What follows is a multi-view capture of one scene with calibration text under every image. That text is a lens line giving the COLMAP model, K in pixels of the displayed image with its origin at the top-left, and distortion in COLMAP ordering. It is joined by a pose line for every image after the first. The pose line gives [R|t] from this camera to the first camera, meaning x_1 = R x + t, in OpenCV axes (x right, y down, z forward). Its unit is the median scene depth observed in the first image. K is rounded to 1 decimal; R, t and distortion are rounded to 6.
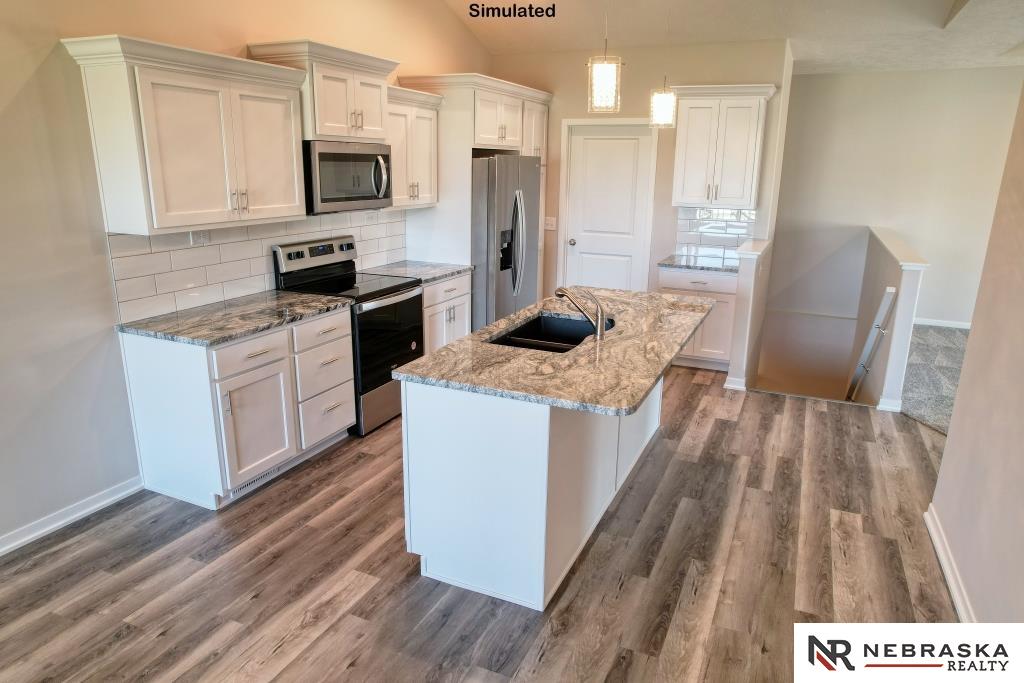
lens RADIAL K [[655.6, 0, 514.2], [0, 655.6, 345.5], [0, 0, 1]] dist [-0.076484, 0.066319]
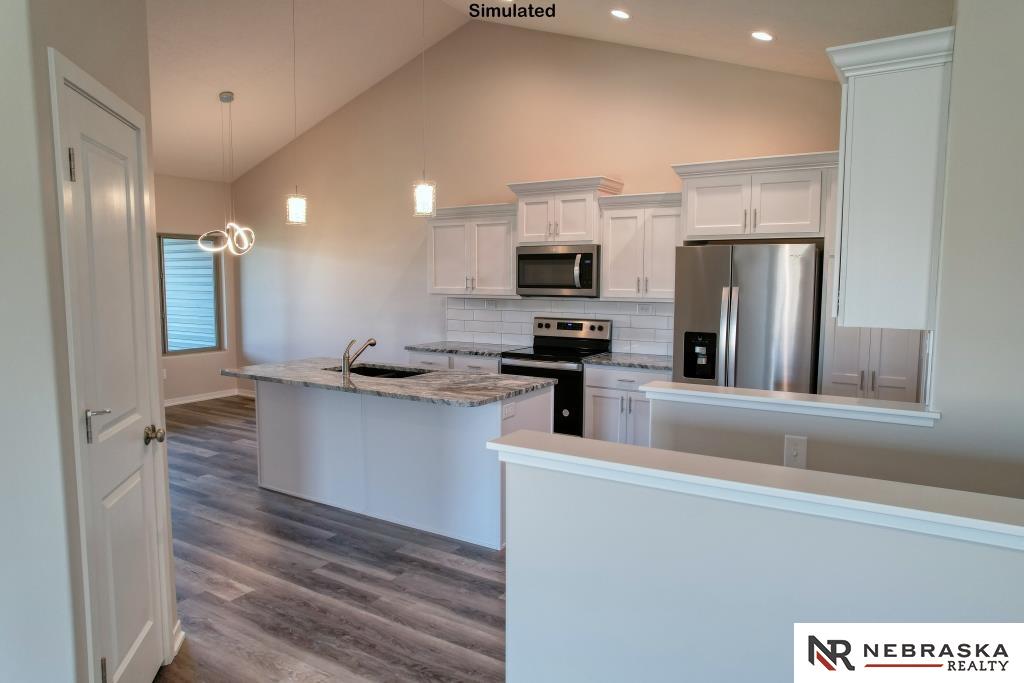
lens RADIAL K [[655.6, 0, 514.2], [0, 655.6, 345.5], [0, 0, 1]] dist [-0.076484, 0.066319]
pose [[-0.130600, 0.083025, -0.987953, 1.242477], [-0.269194, 0.956083, 0.115932, -0.280229], [0.954190, 0.281091, -0.102514, 1.252109]]
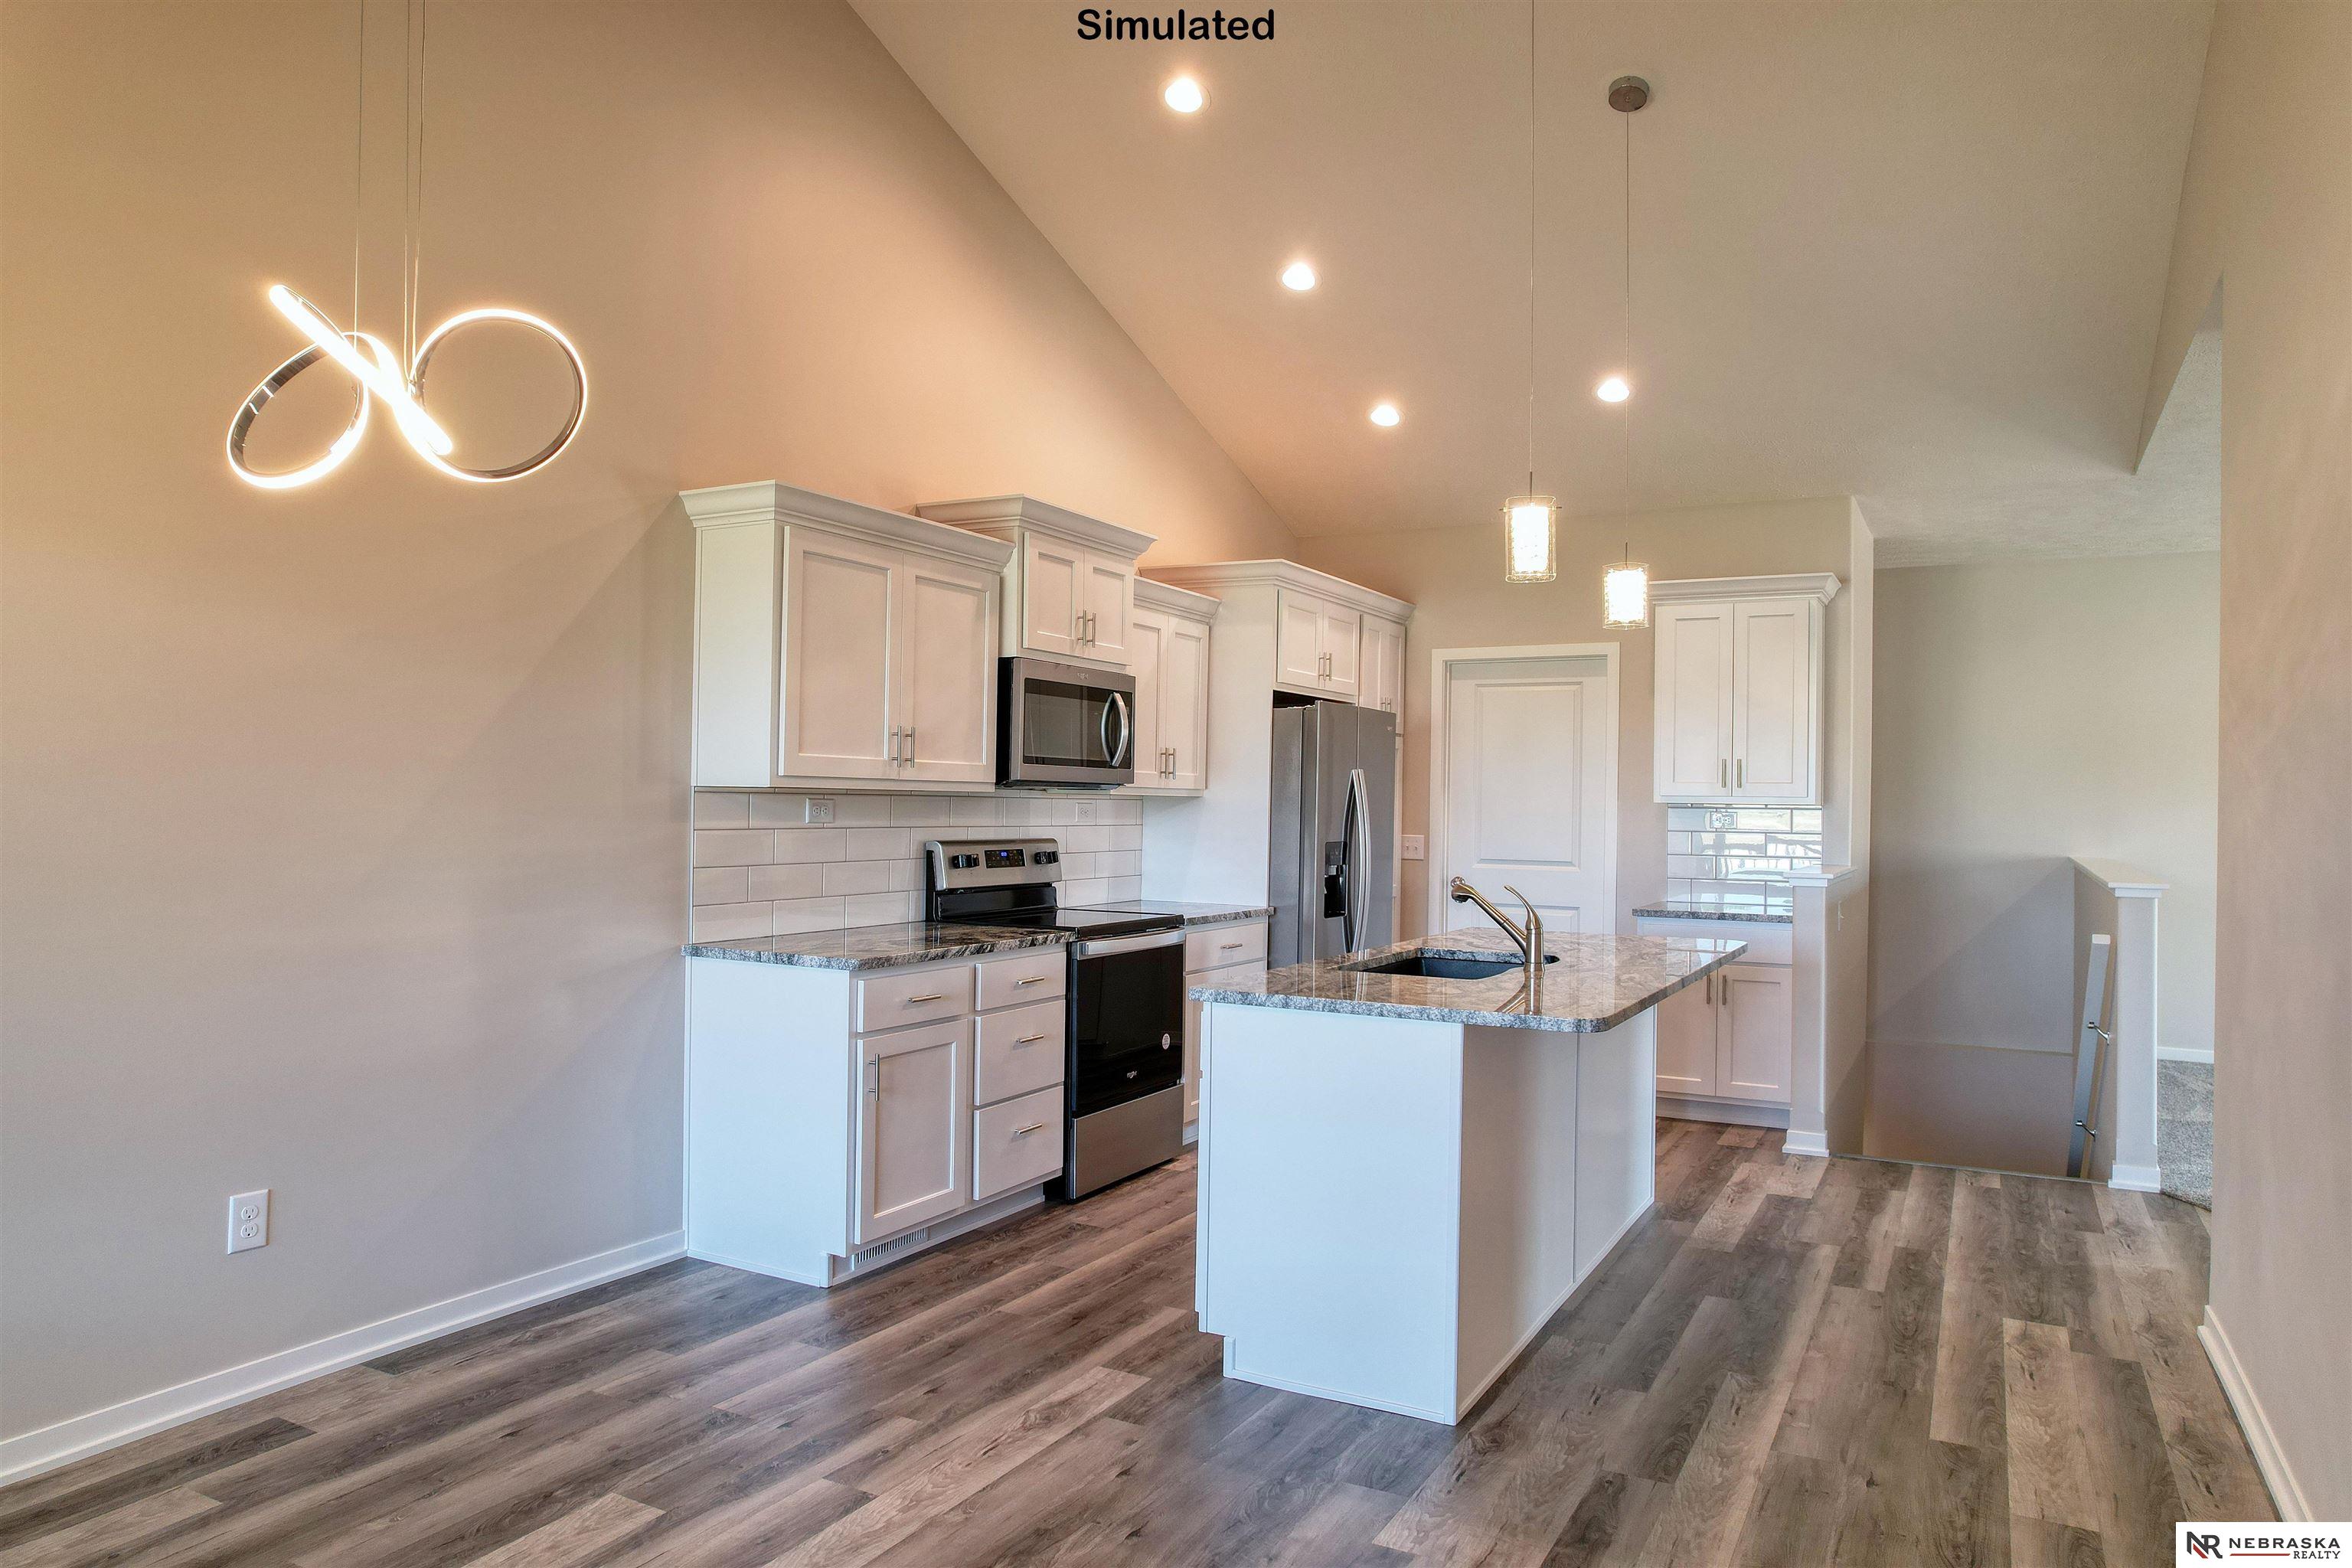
lens RADIAL K [[1505.9, 0, 1181.0], [0, 1505.9, 793.2], [0, 0, 1]] dist [-0.076484, 0.066319]
pose [[0.997076, -0.000352, -0.076409, -0.063046], [-0.020504, 0.962079, -0.271999, 0.169617], [0.073607, 0.272771, 0.959259, -0.256840]]
